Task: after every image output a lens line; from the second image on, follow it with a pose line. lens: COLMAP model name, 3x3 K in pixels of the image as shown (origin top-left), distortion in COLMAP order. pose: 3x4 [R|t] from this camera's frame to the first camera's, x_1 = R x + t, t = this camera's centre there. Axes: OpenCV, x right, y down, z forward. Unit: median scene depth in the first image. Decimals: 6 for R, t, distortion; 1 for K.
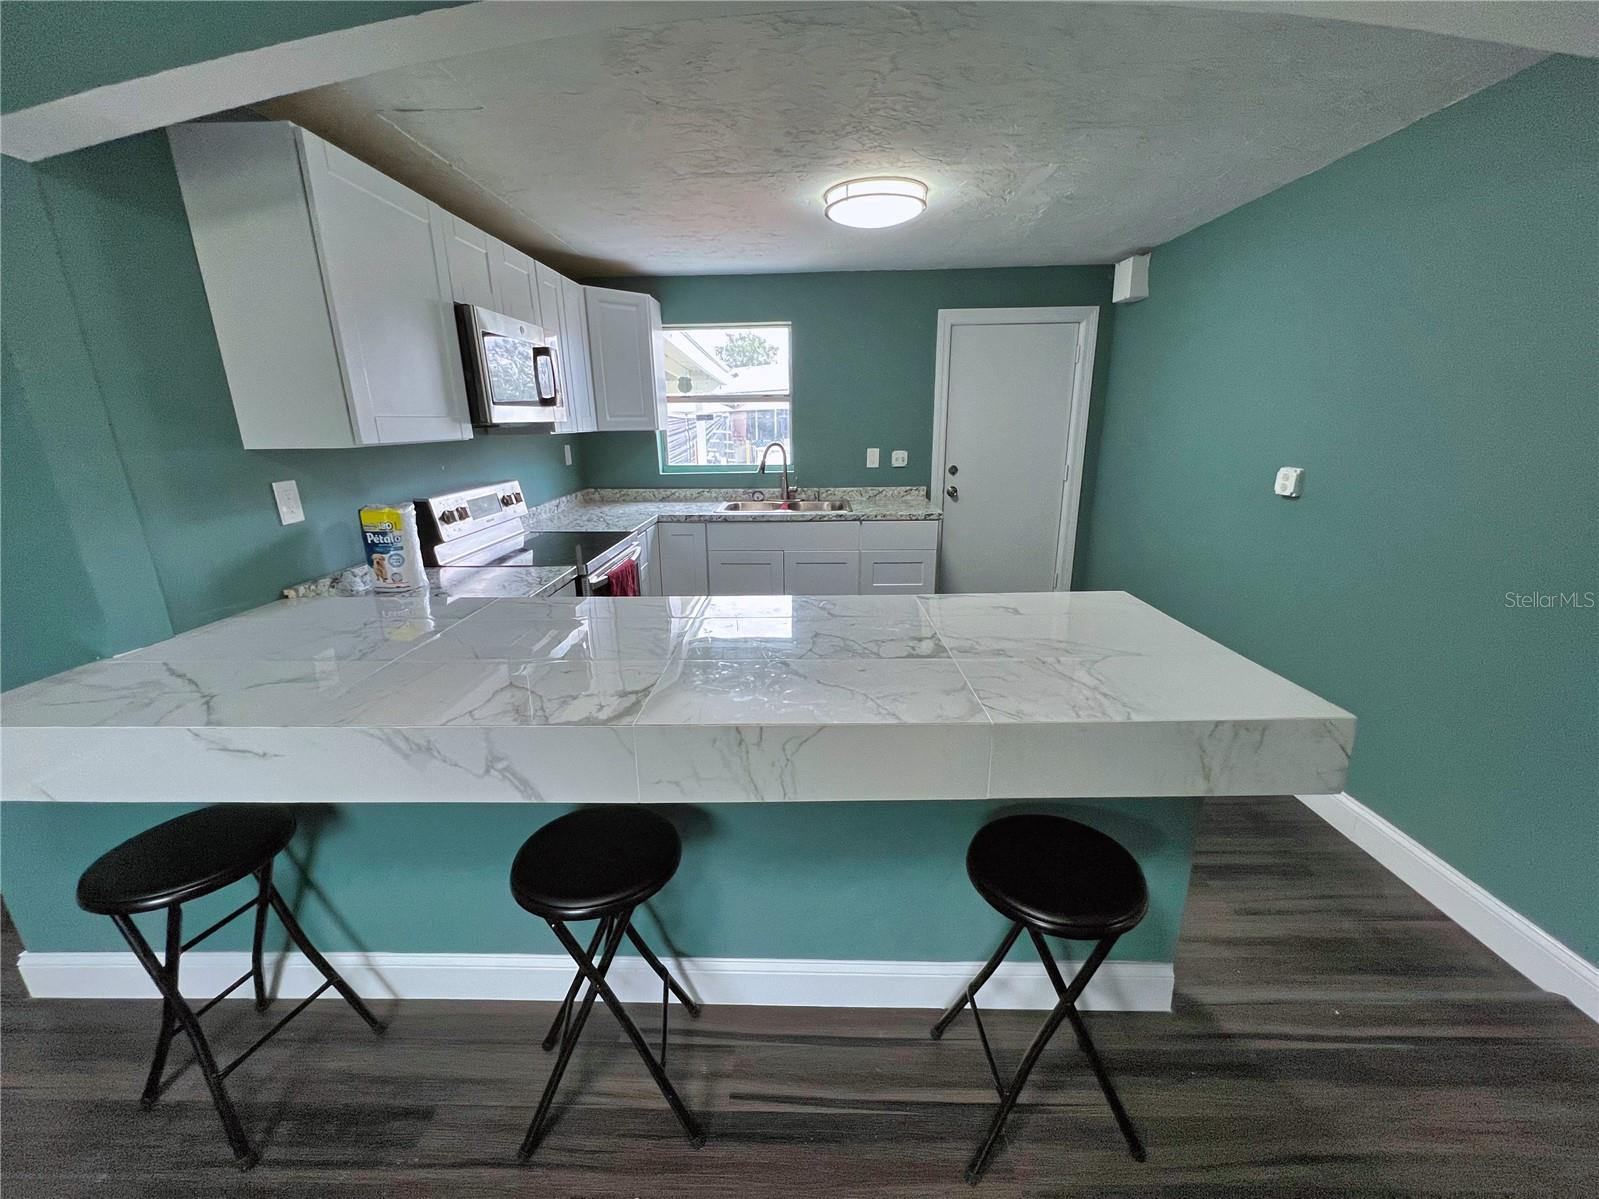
lens RADIAL K [[651.6, 0, 799.5], [0, 651.6, 599.5], [0, 0, 1]] dist [0.002137, -0.000286]
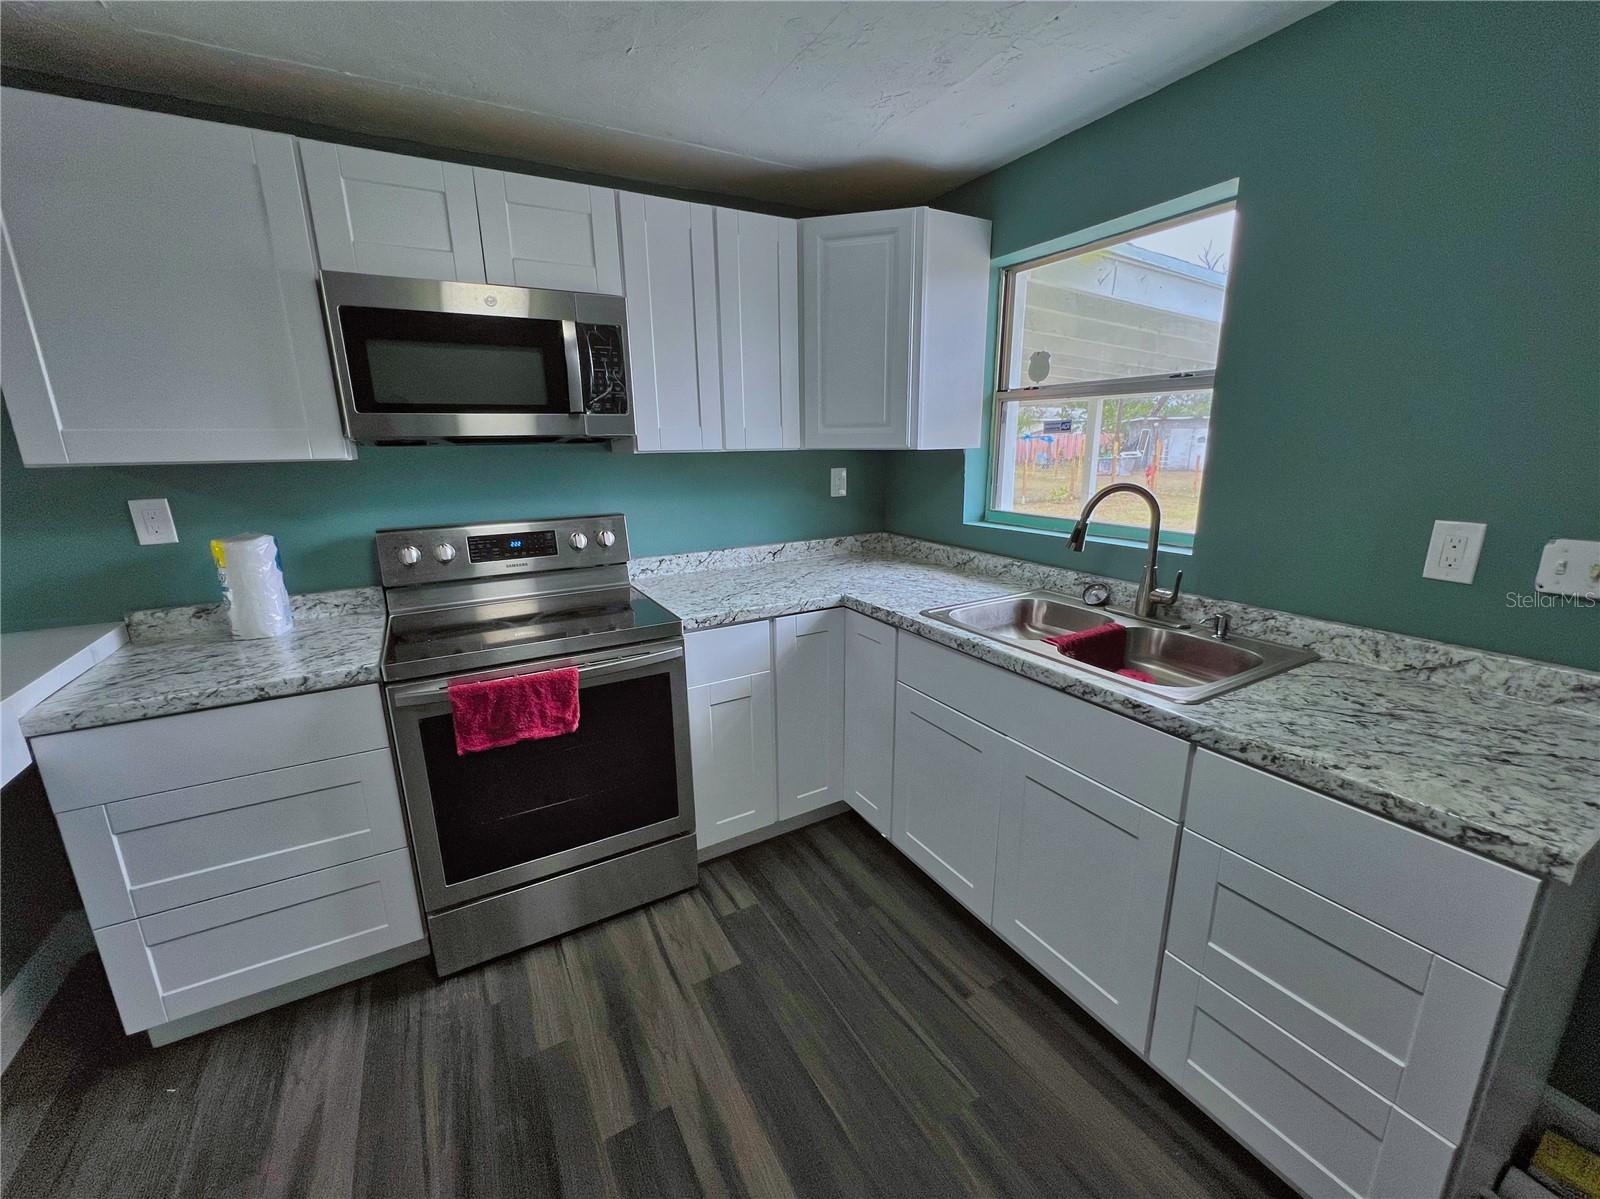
lens RADIAL K [[652.0, 0, 800.0], [0, 652.0, 599.5], [0, 0, 1]] dist [0.002137, -0.000286]
pose [[0.504672, 0.212069, -0.836859, 0.221462], [-0.225838, 0.968034, 0.109118, -0.158965], [0.833249, 0.133926, 0.536433, 0.578579]]
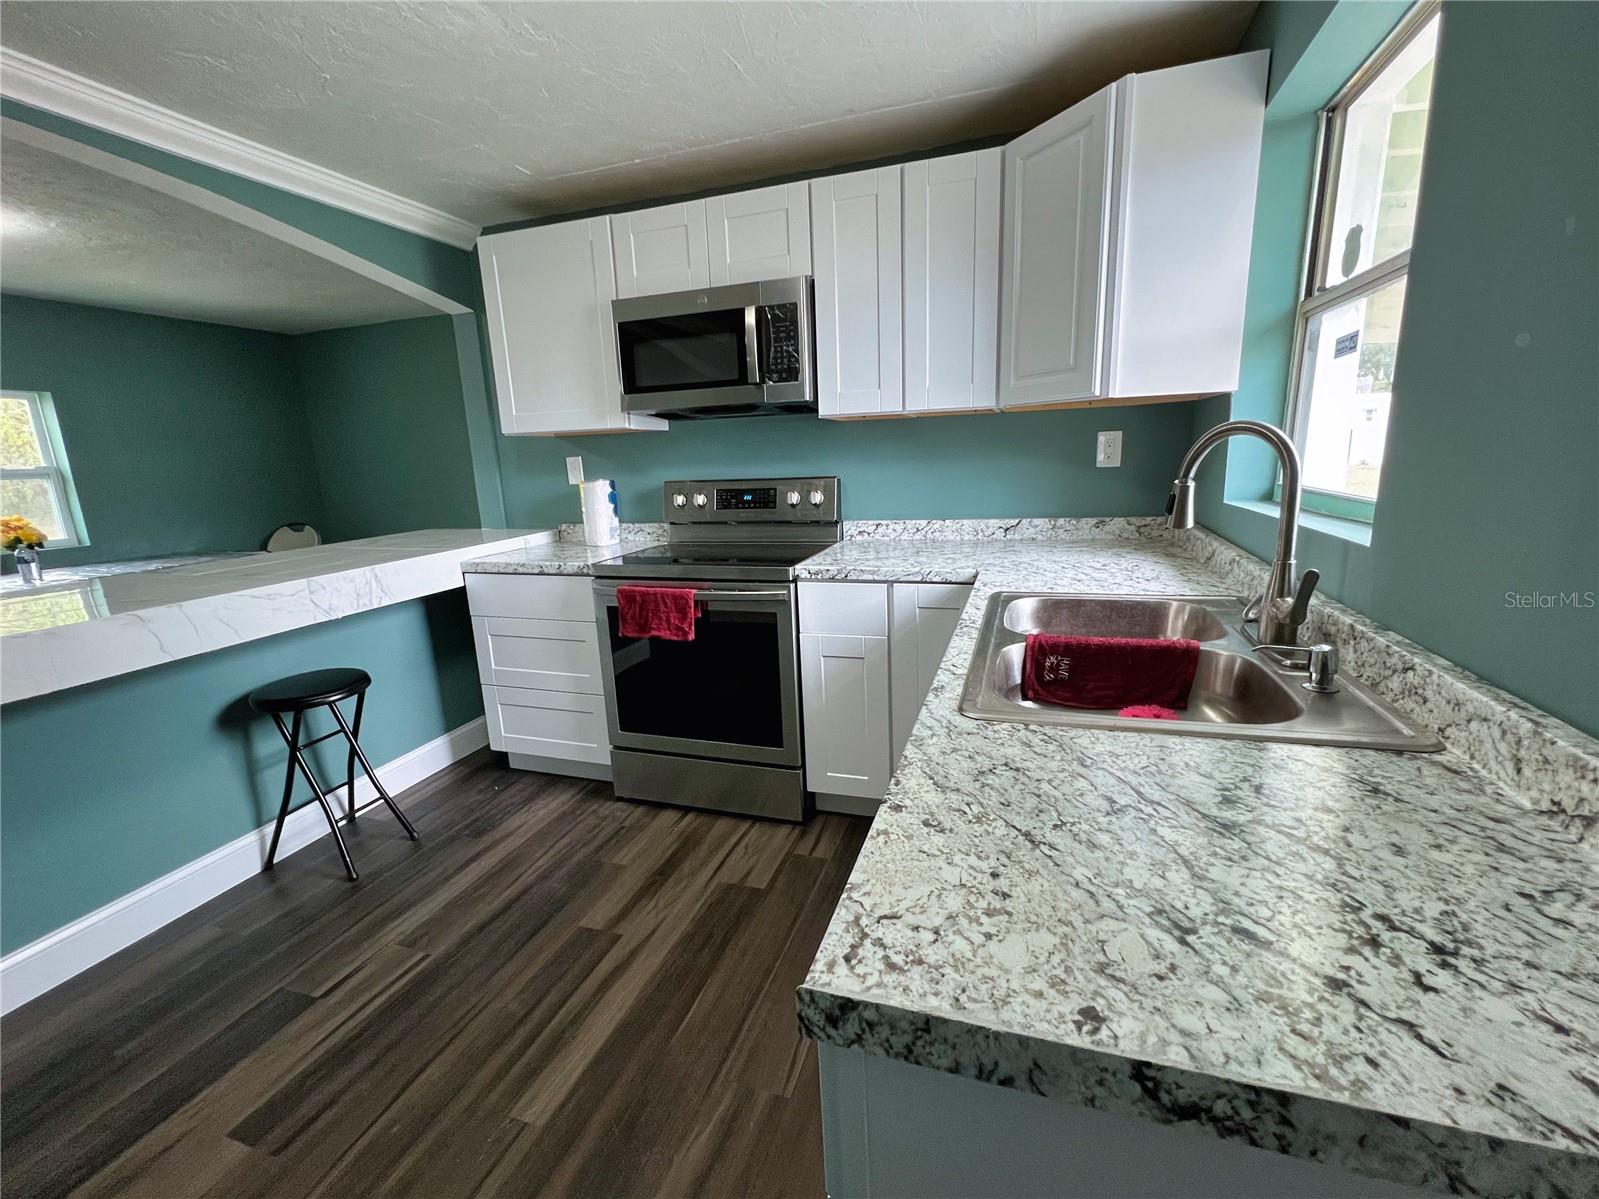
lens RADIAL K [[679.3, 0, 799.5], [0, 679.3, 599.5], [0, 0, 1]] dist [0.001448, 0.000125]
pose [[-0.301925, 0.228154, -0.925628, 0.280910], [-0.215708, 0.929410, 0.299446, -0.208457], [0.928607, 0.290075, -0.231398, 0.879188]]
